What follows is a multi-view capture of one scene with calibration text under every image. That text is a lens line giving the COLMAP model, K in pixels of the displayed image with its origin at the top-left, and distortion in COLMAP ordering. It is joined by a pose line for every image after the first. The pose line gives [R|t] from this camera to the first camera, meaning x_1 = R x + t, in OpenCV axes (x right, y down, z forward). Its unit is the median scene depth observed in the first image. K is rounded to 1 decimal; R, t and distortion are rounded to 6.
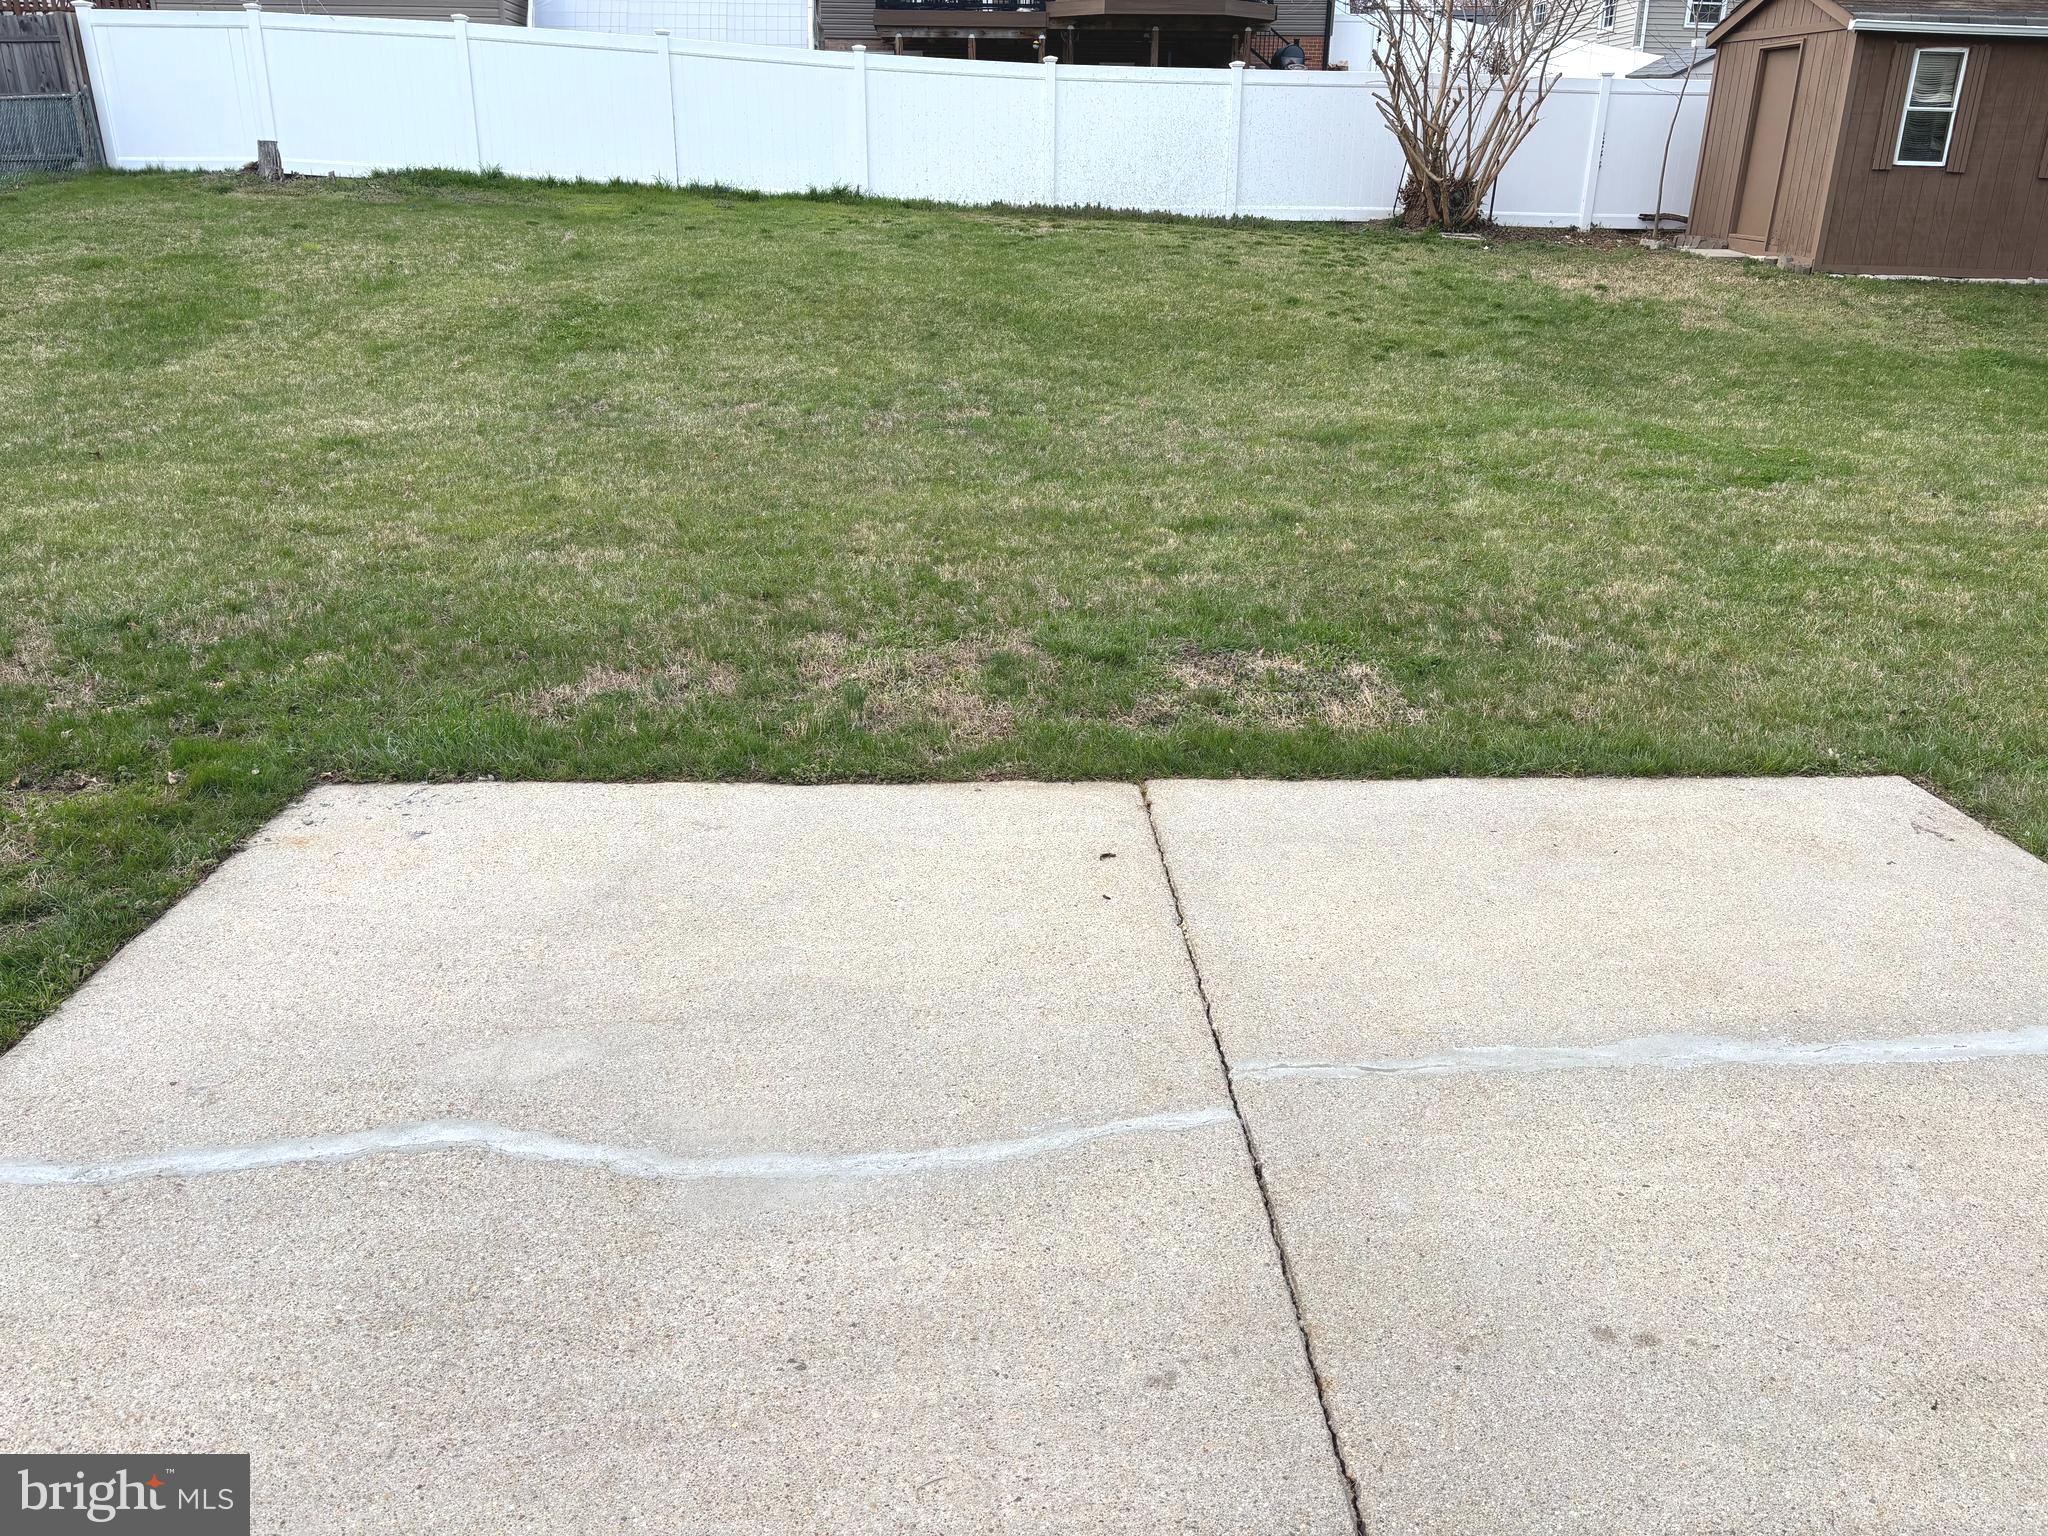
lens RADIAL K [[1544.2, 0, 1028.6], [0, 1544.2, 779.9], [0, 0, 1]] dist [0.005071, -0.011762]
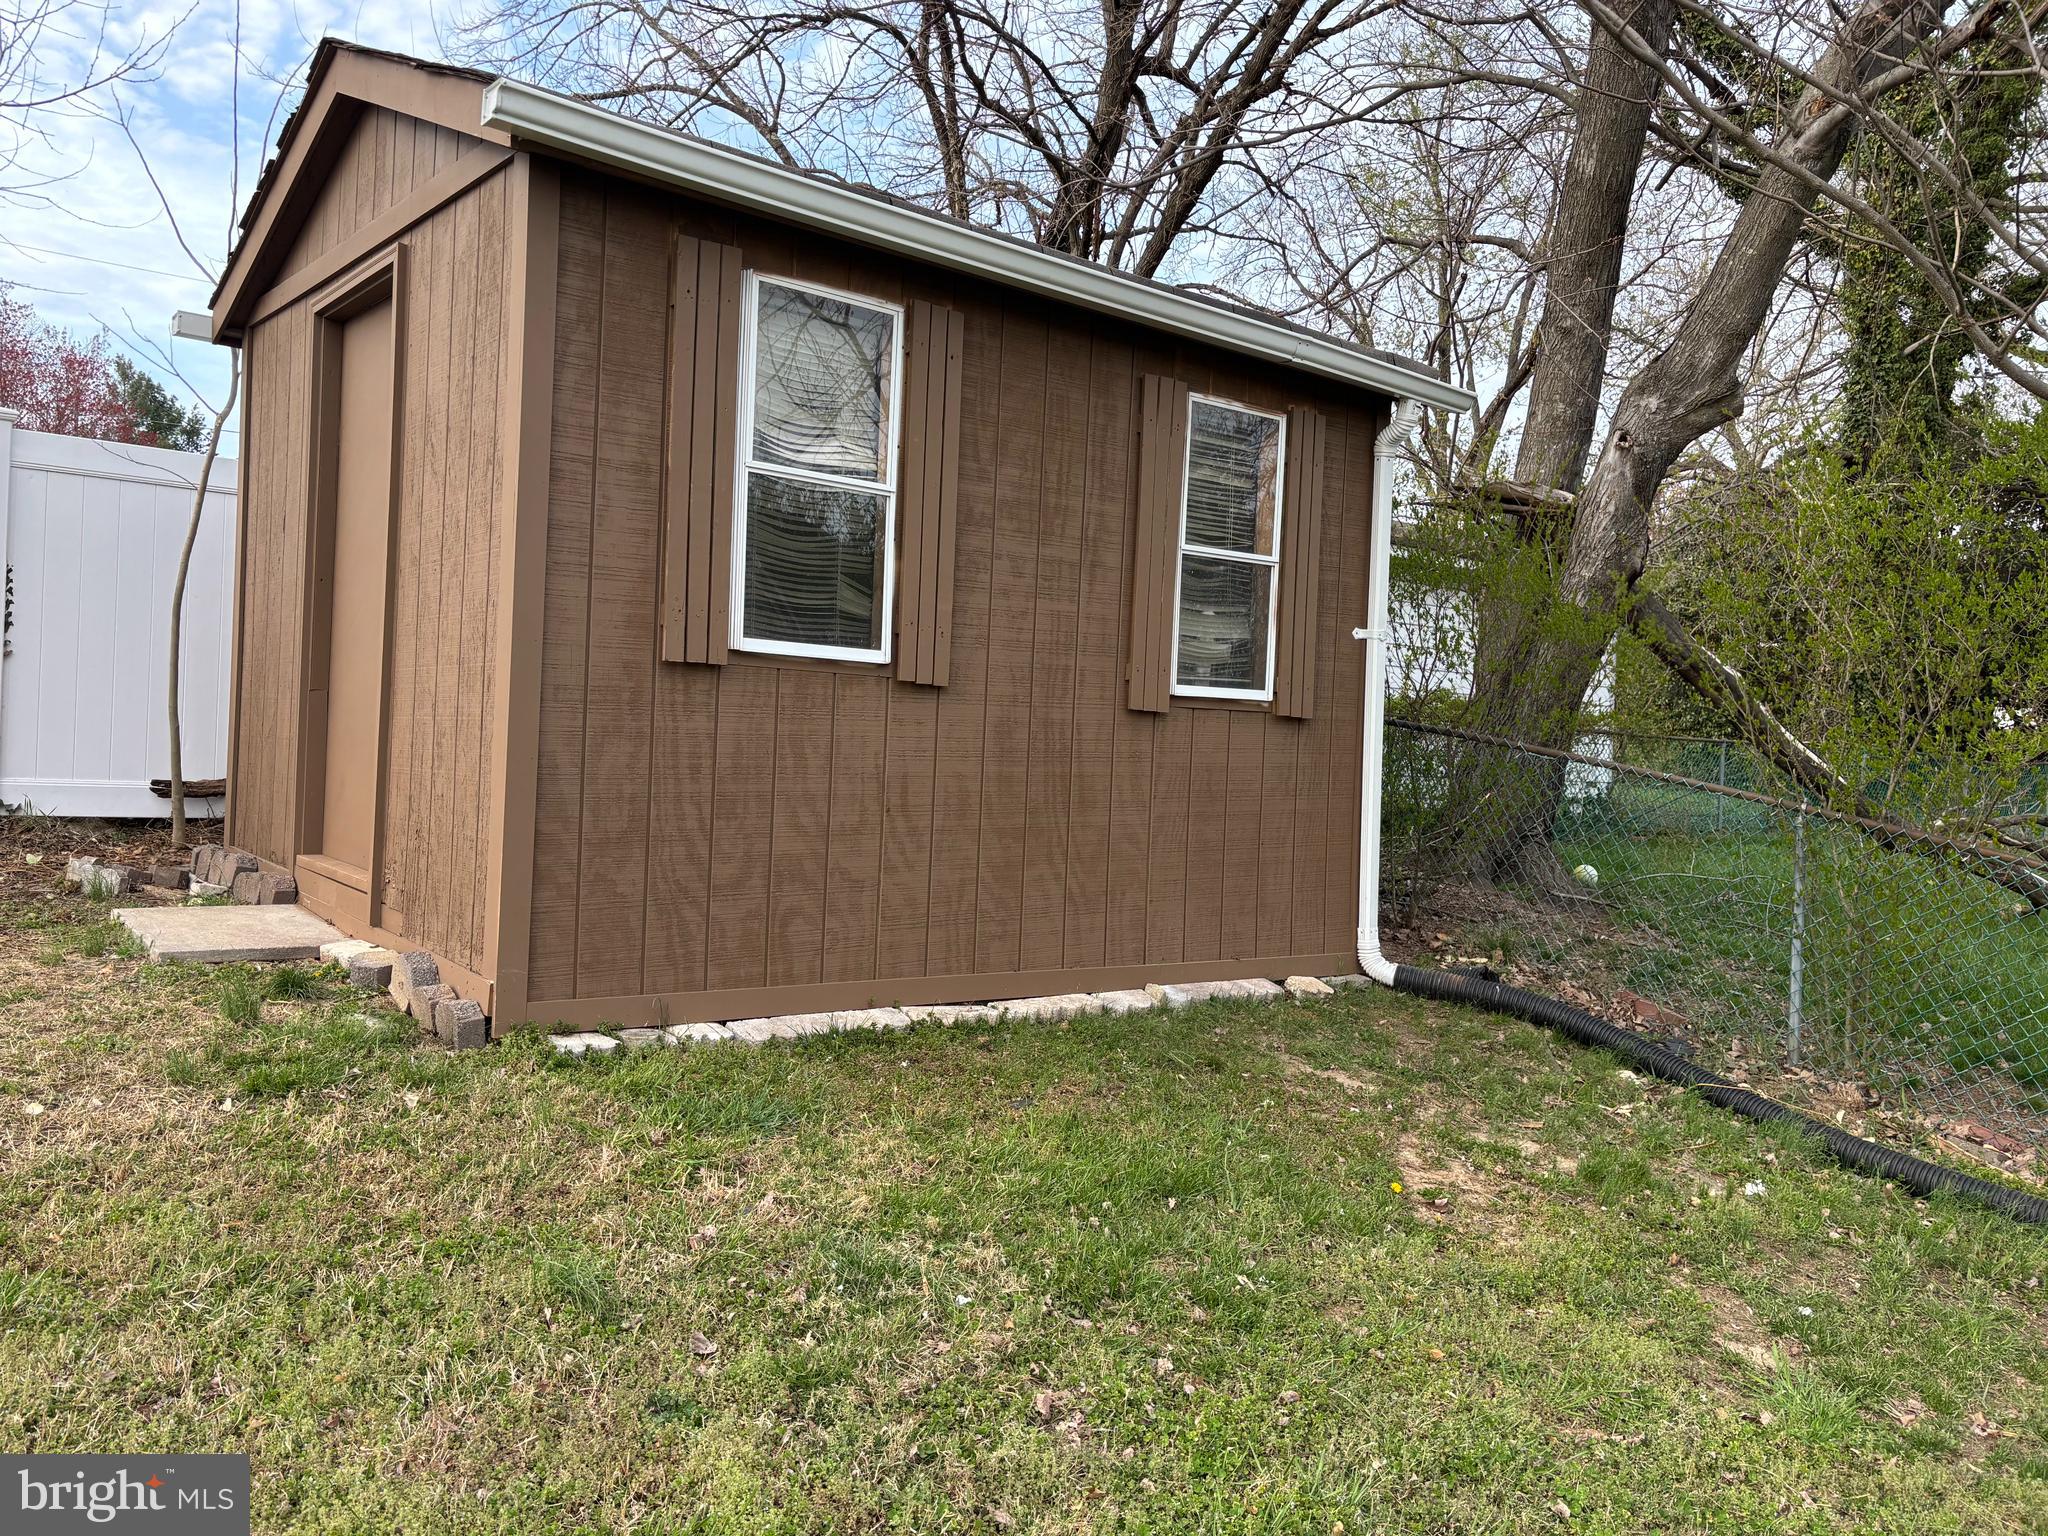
lens RADIAL K [[1544.2, 0, 1041.5], [0, 1544.2, 768.3], [0, 0, 1]] dist [0.005071, -0.011762]
pose [[0.801628, 0.009779, 0.597743, 0.434023], [0.186383, 0.945942, -0.265432, -0.290623], [-0.568027, 0.324187, 0.756471, 0.756071]]
